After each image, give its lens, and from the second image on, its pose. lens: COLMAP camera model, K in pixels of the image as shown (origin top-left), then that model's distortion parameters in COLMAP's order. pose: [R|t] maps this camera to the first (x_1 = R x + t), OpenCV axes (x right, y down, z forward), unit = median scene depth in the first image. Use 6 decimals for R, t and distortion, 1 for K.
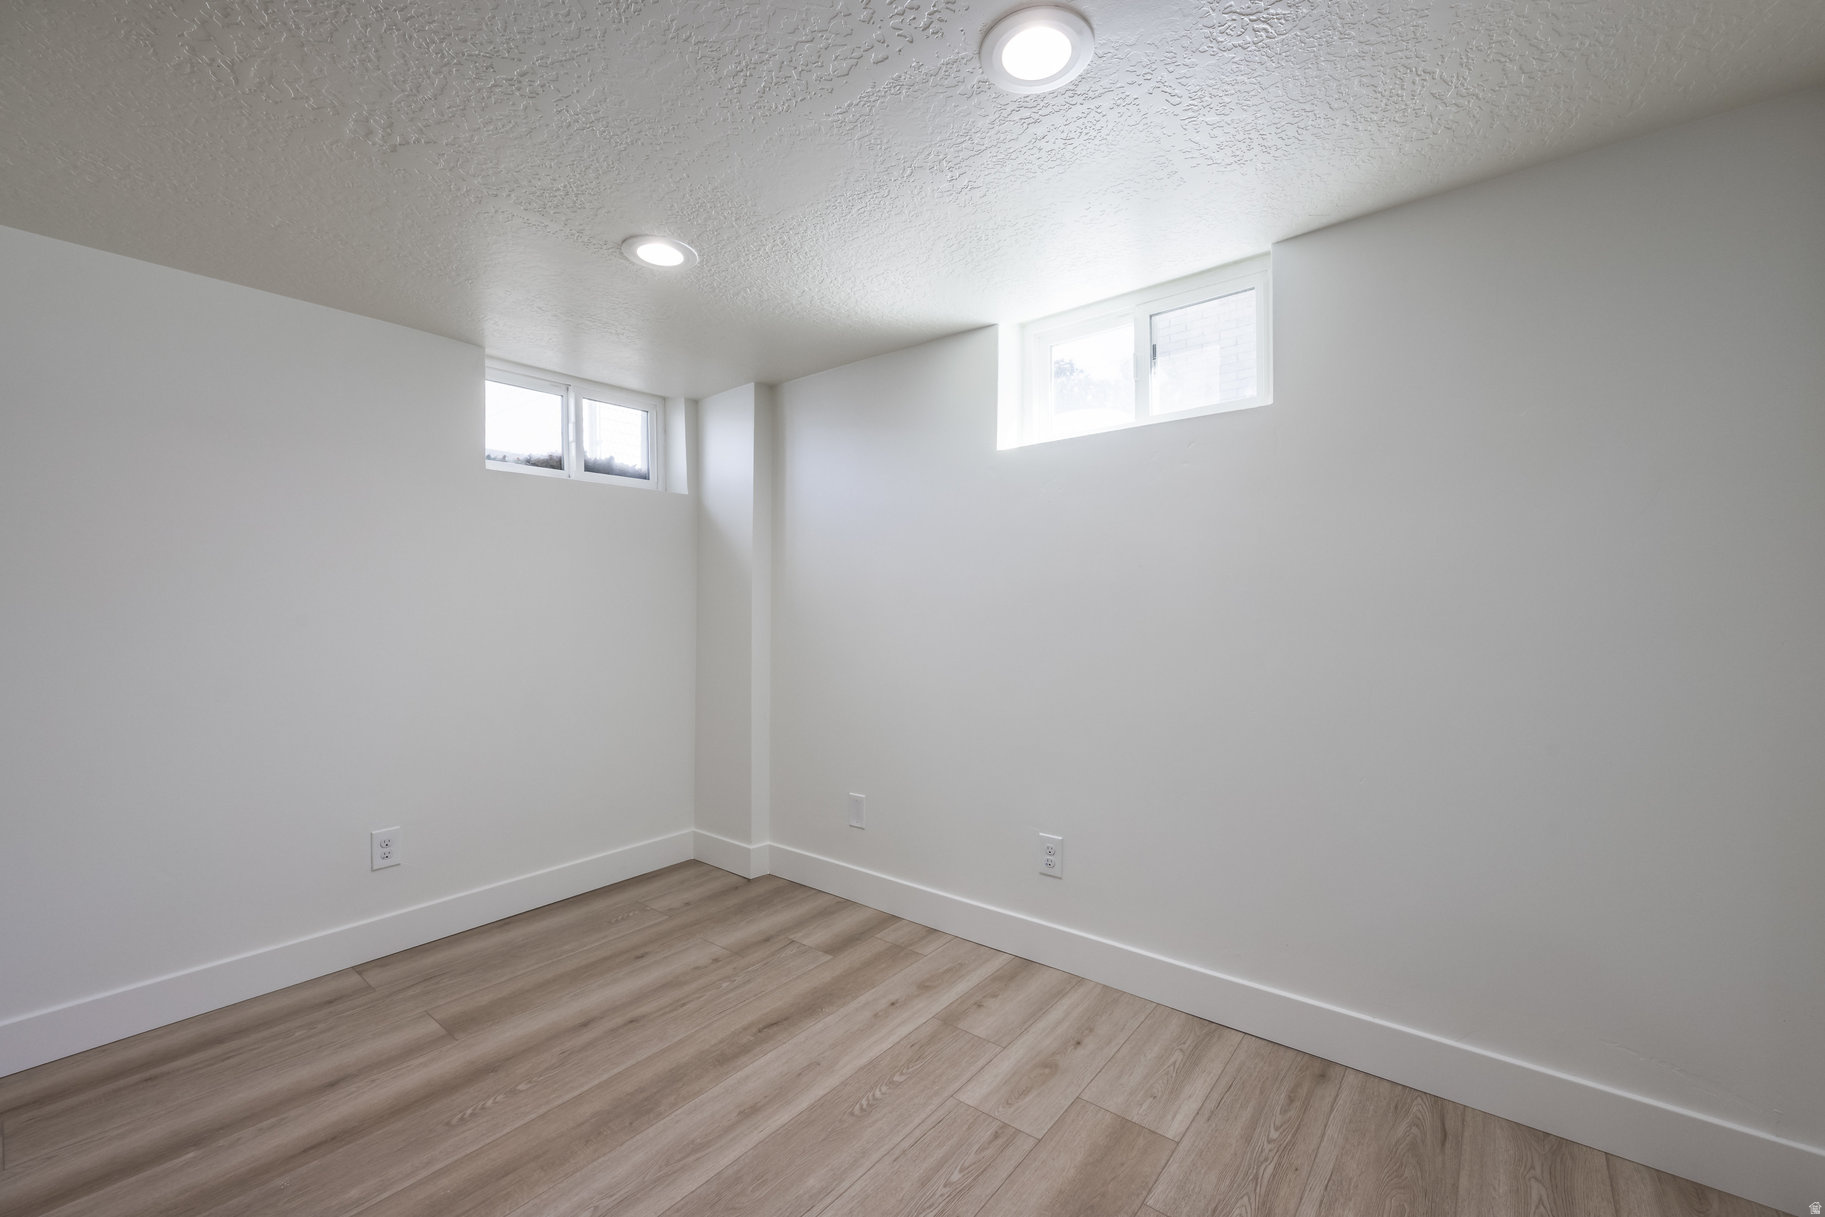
lens RADIAL K [[713.6, 0, 932.2], [0, 713.6, 610.7], [0, 0, 1]] dist [0.001866, 0.000199]
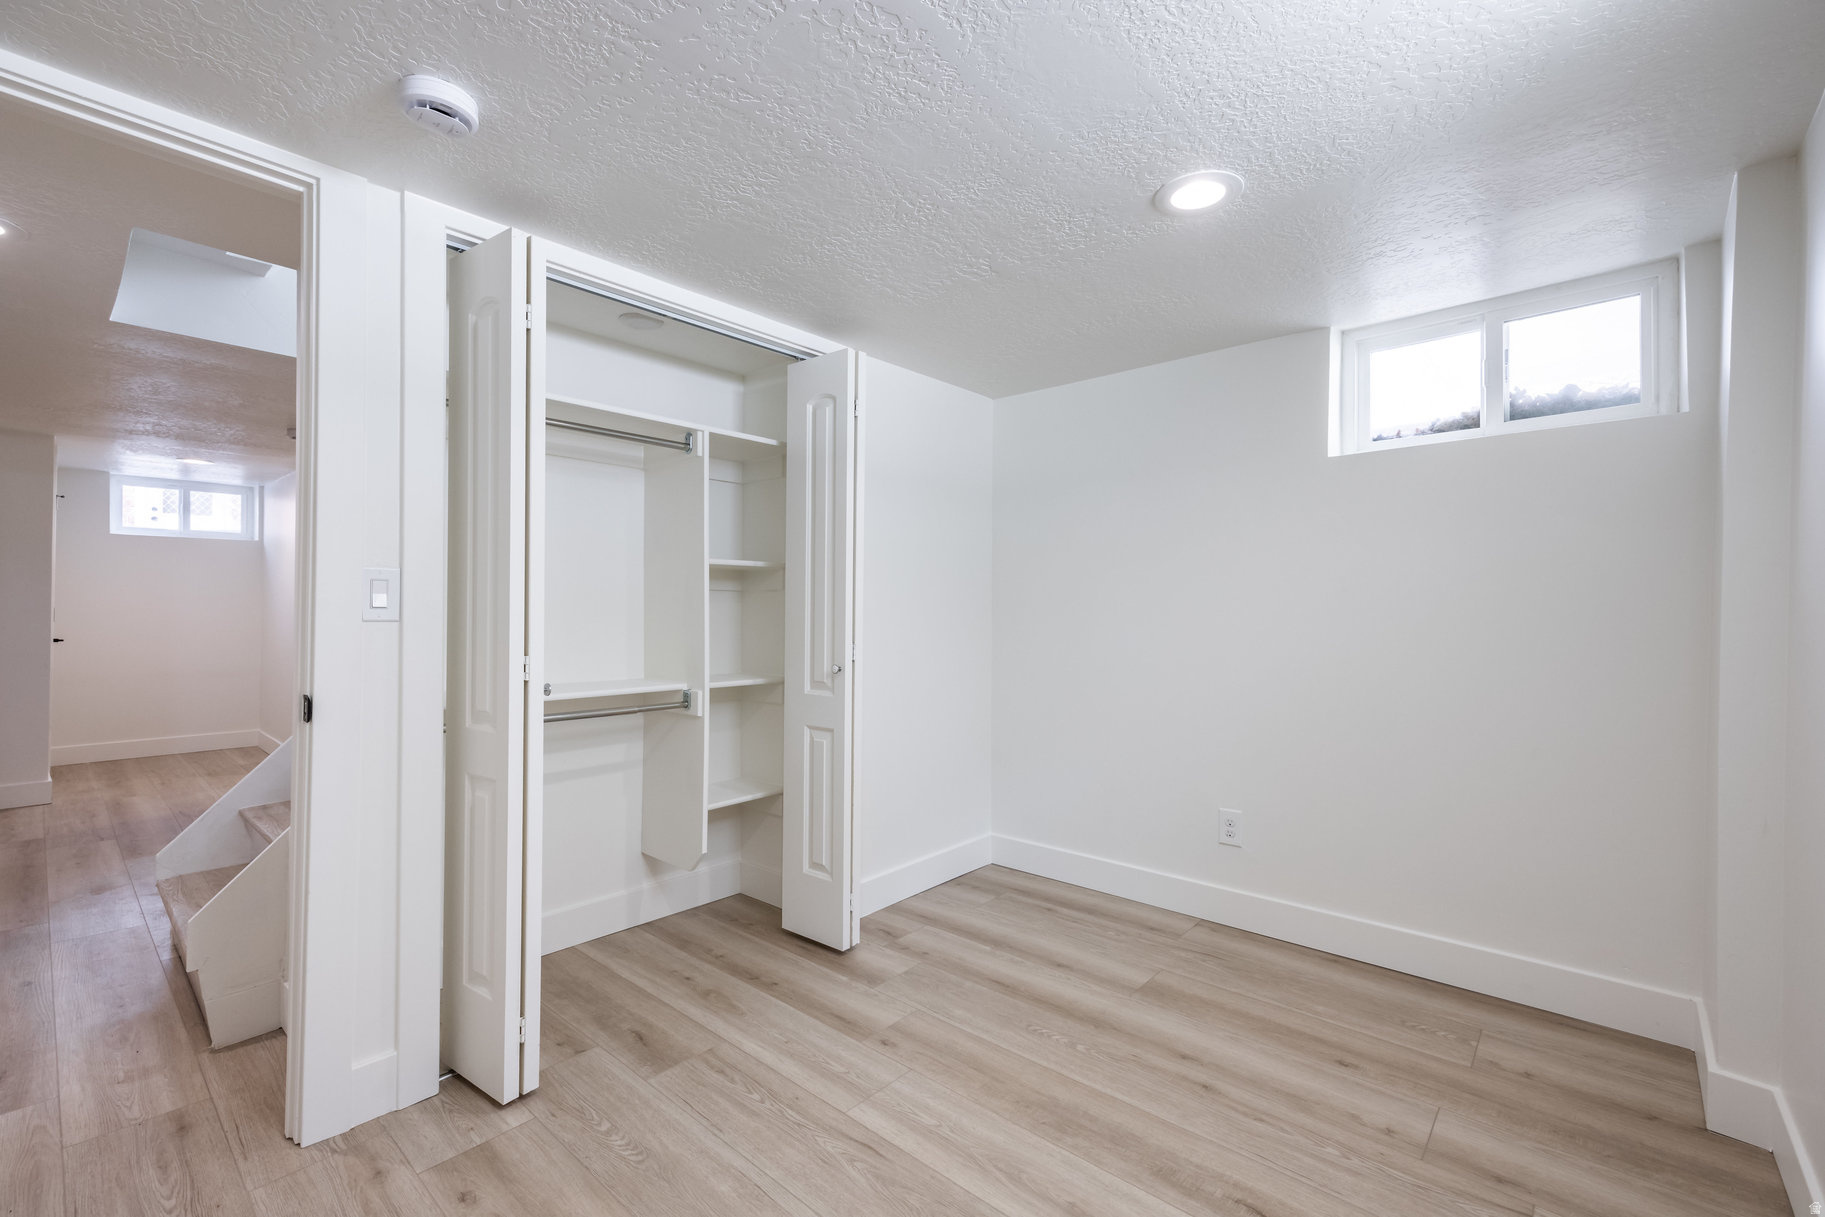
lens RADIAL K [[774.7, 0, 914.5], [0, 774.7, 597.0], [0, 0, 1]] dist [0.015773, 0.000272]
pose [[-0.051074, -0.012447, -0.998617, 0.503820], [-0.002101, 0.999921, -0.012356, -0.006386], [0.998693, 0.001467, -0.051097, 0.634491]]
